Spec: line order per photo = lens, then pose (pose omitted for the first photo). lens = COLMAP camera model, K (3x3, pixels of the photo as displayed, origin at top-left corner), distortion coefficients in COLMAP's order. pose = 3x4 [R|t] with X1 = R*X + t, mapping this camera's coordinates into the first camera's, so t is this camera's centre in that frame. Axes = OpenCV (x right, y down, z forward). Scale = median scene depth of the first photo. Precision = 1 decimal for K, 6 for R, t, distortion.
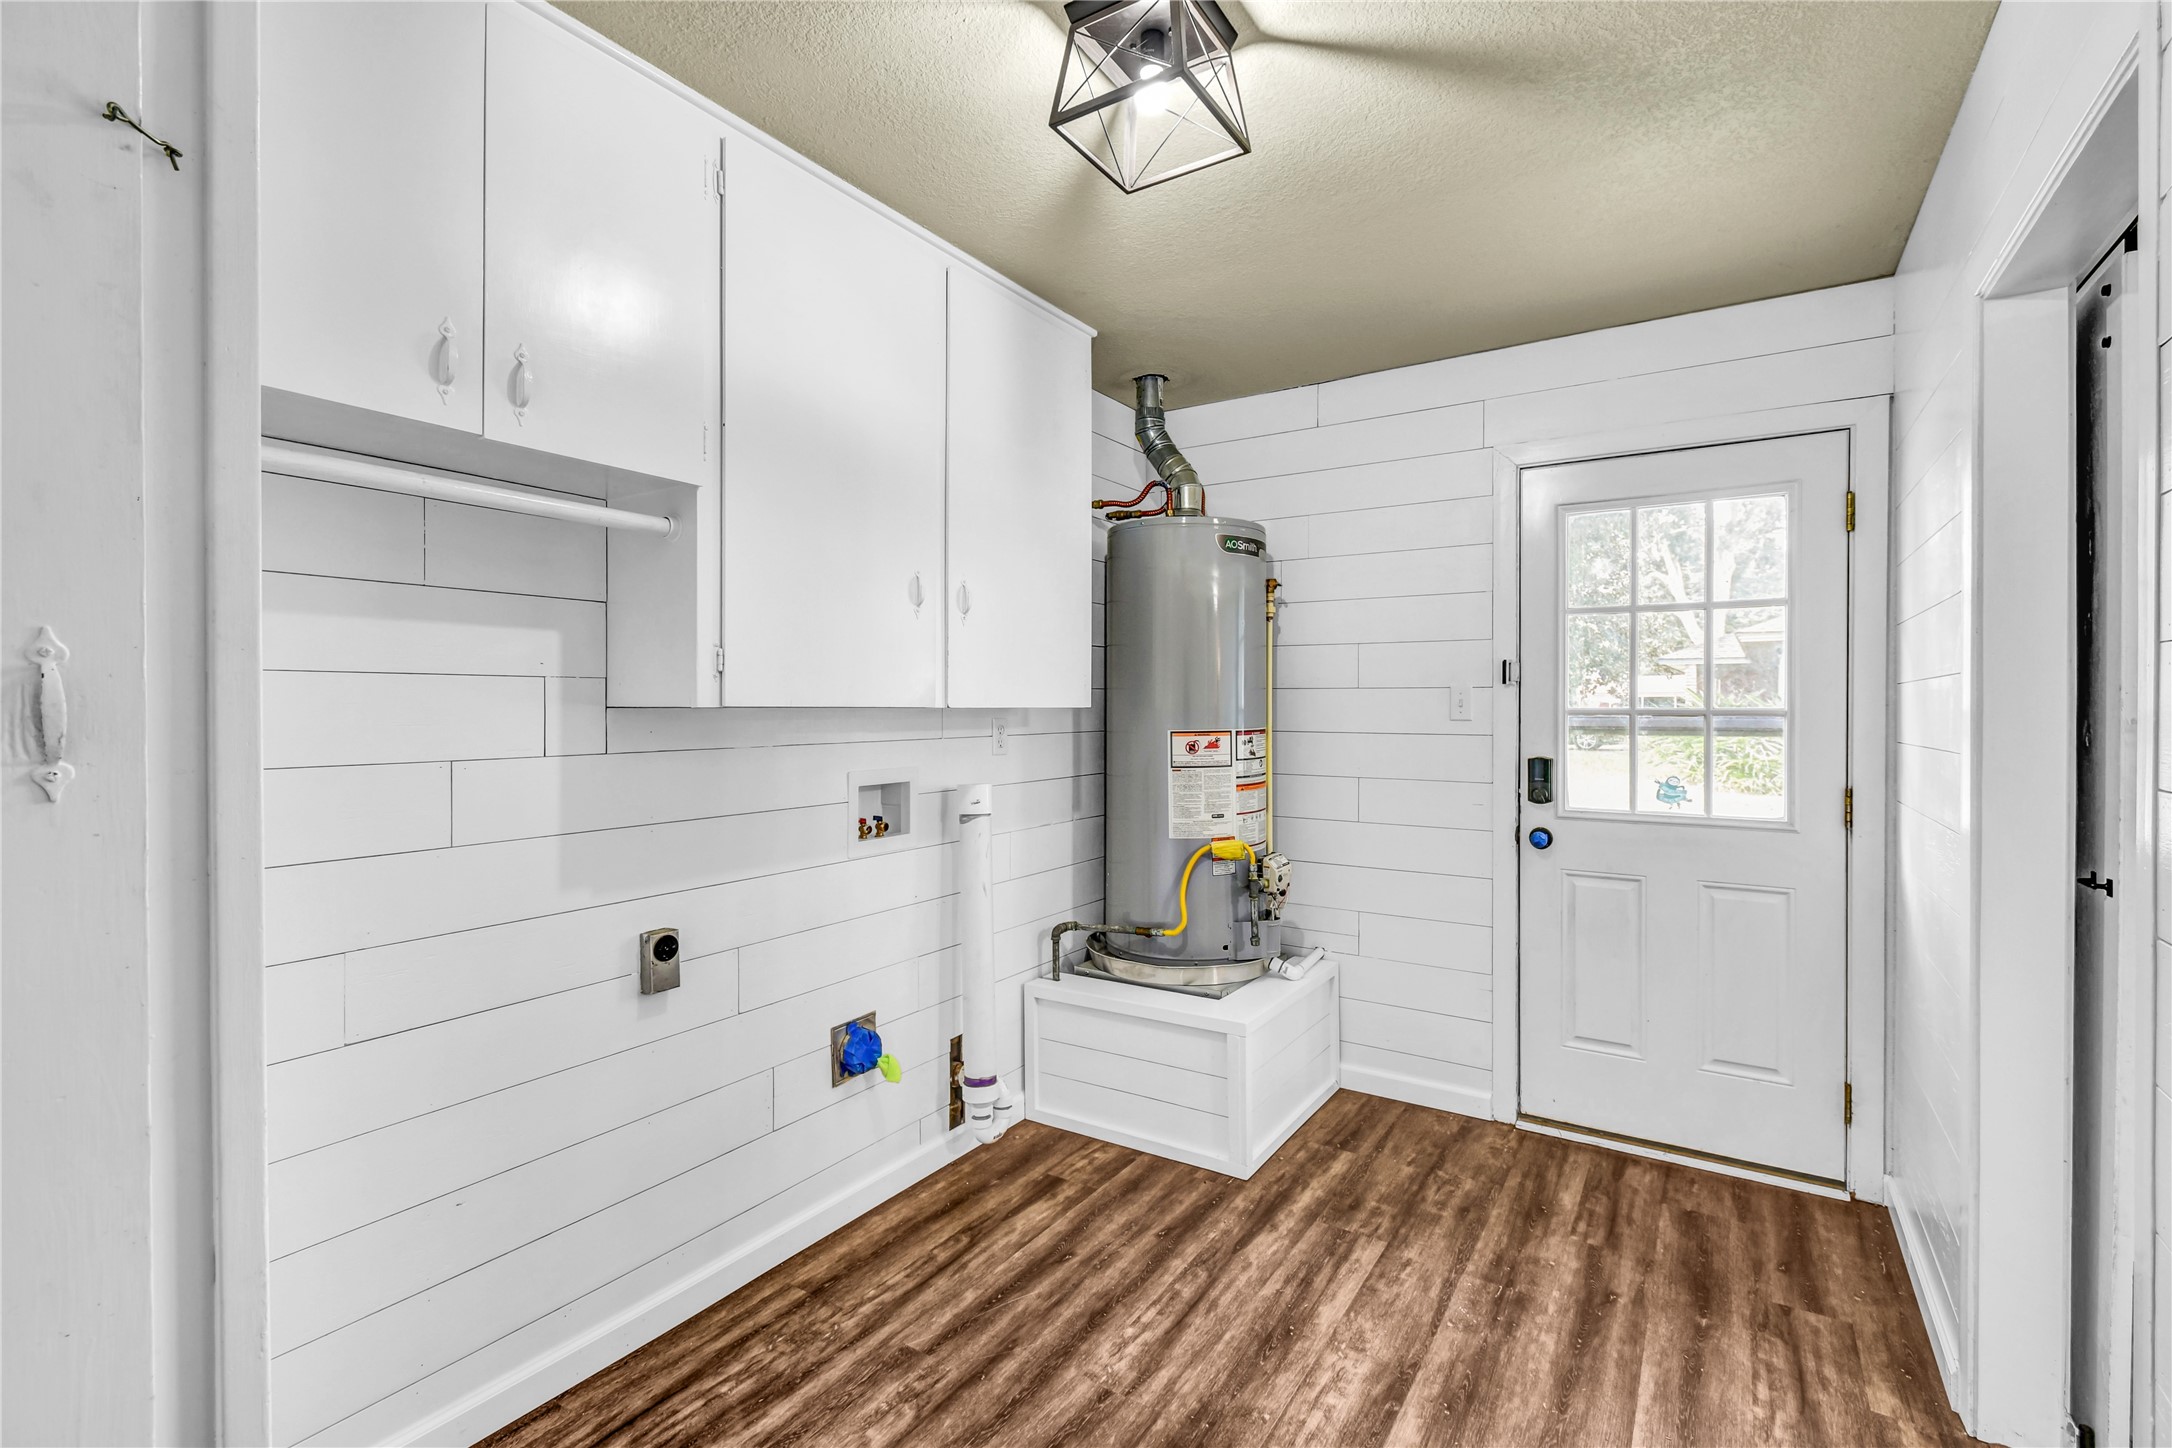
lens RADIAL K [[967.0, 0, 1088.3], [0, 967.0, 720.2], [0, 0, 1]] dist [0.008716, -0.004747]
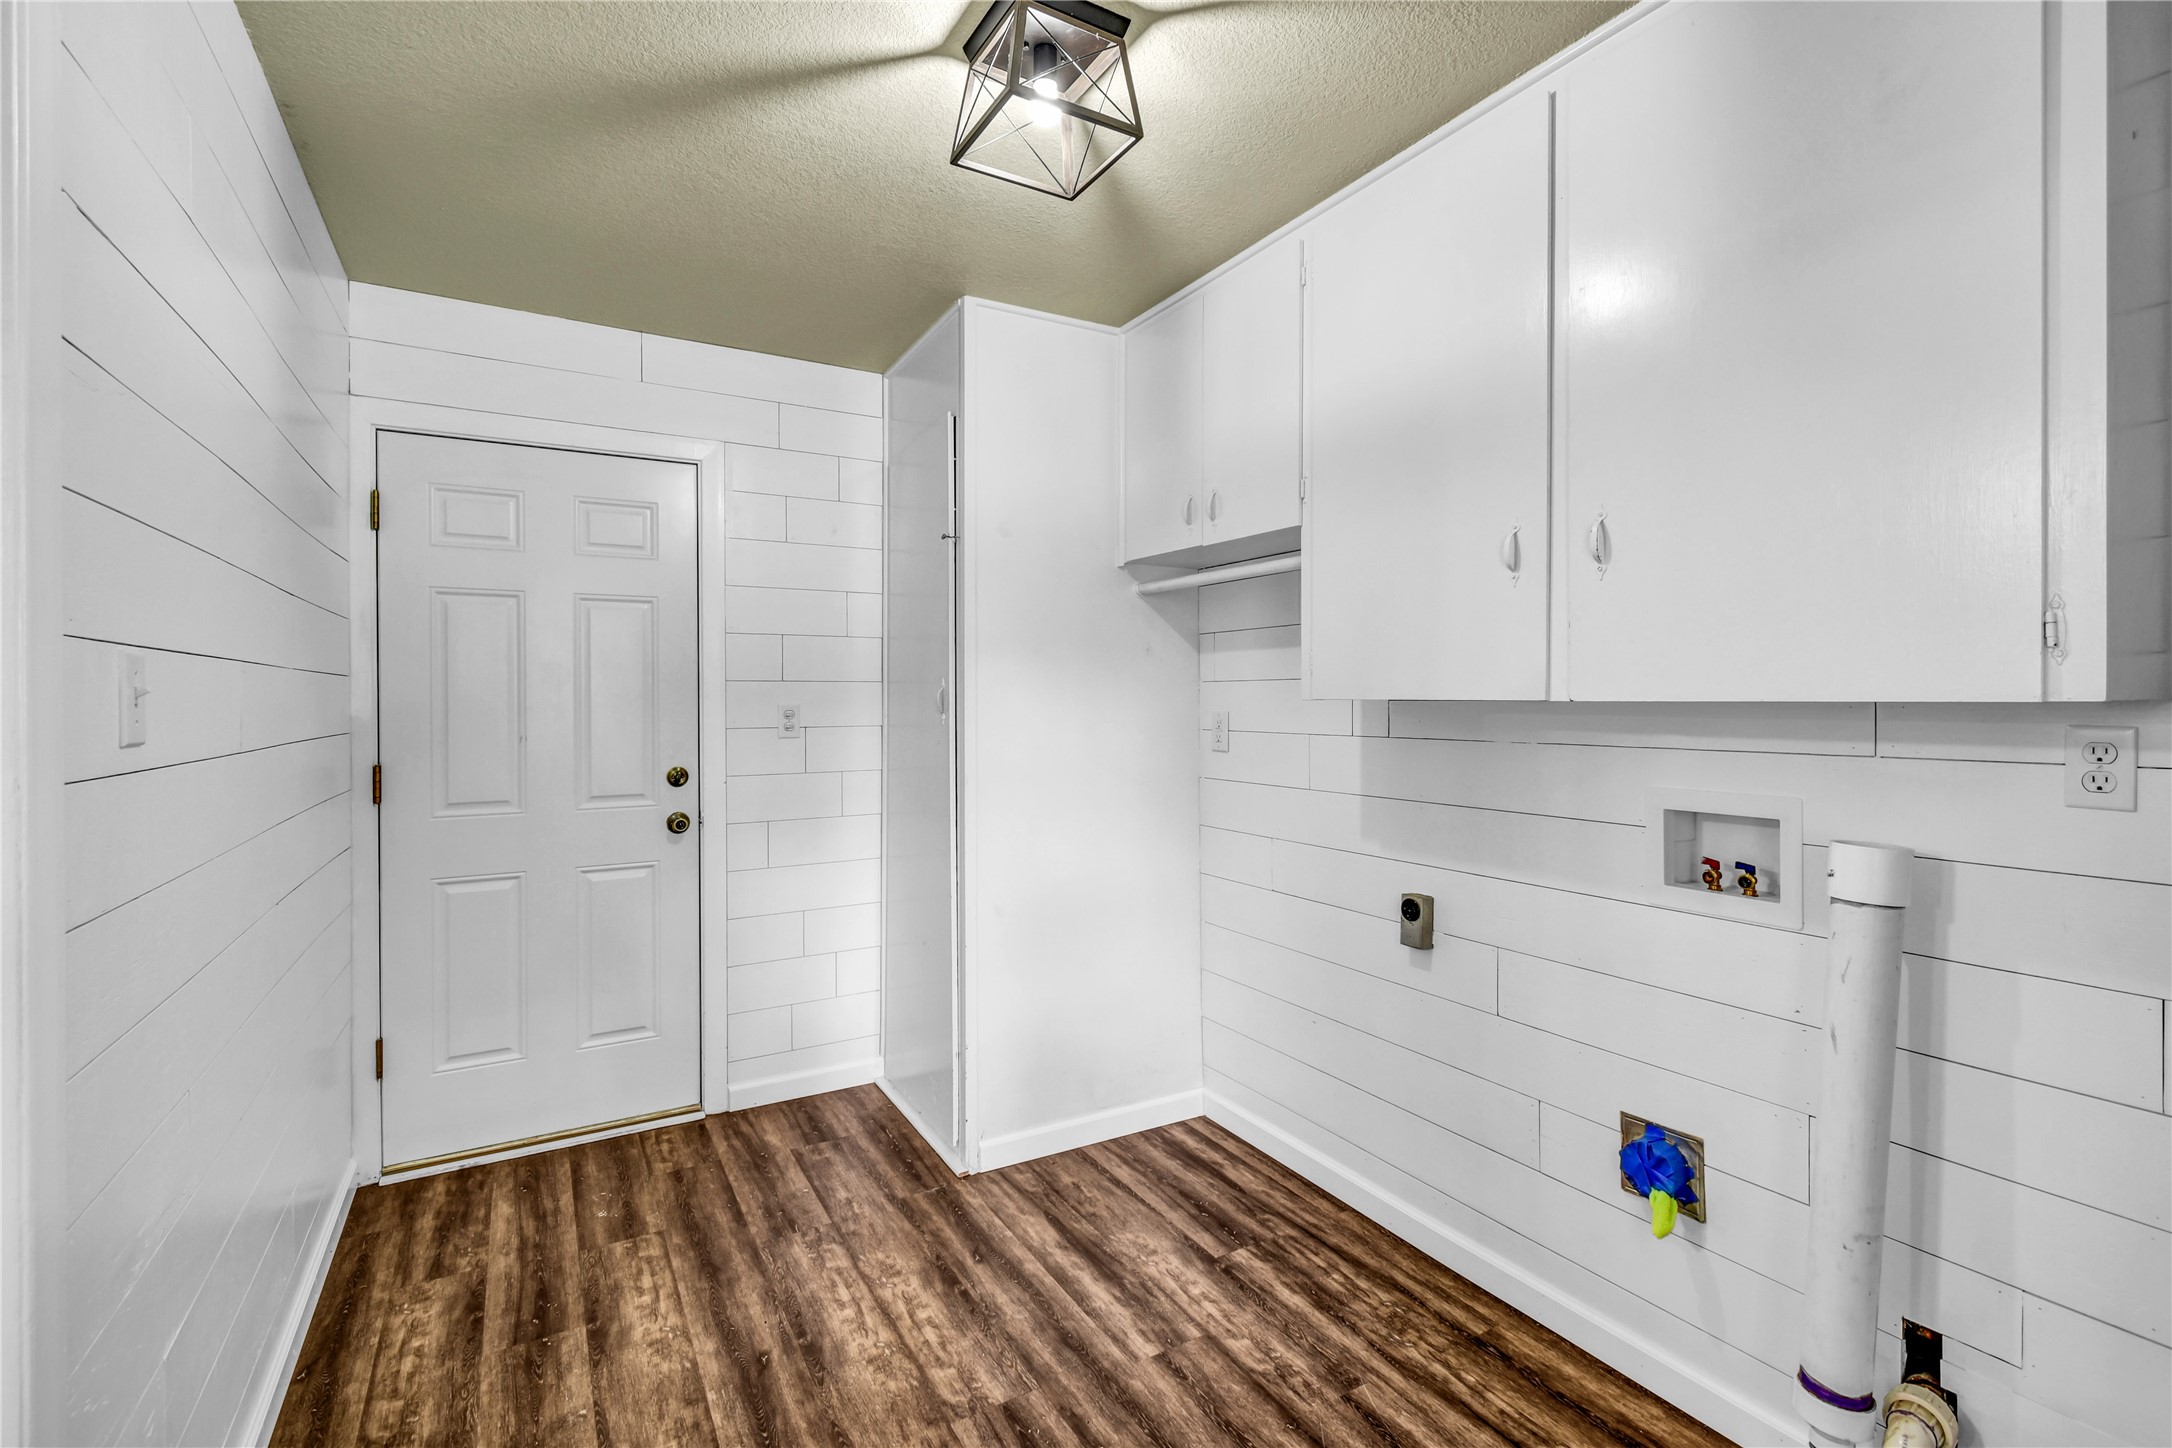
lens RADIAL K [[967.0, 0, 1086.9], [0, 967.0, 704.3], [0, 0, 1]] dist [0.008716, -0.004747]
pose [[-0.450874, 0.009699, -0.892535, 0.764328], [-0.008983, 0.999841, 0.015403, -0.021563], [0.892543, 0.014962, -0.450715, 1.182307]]
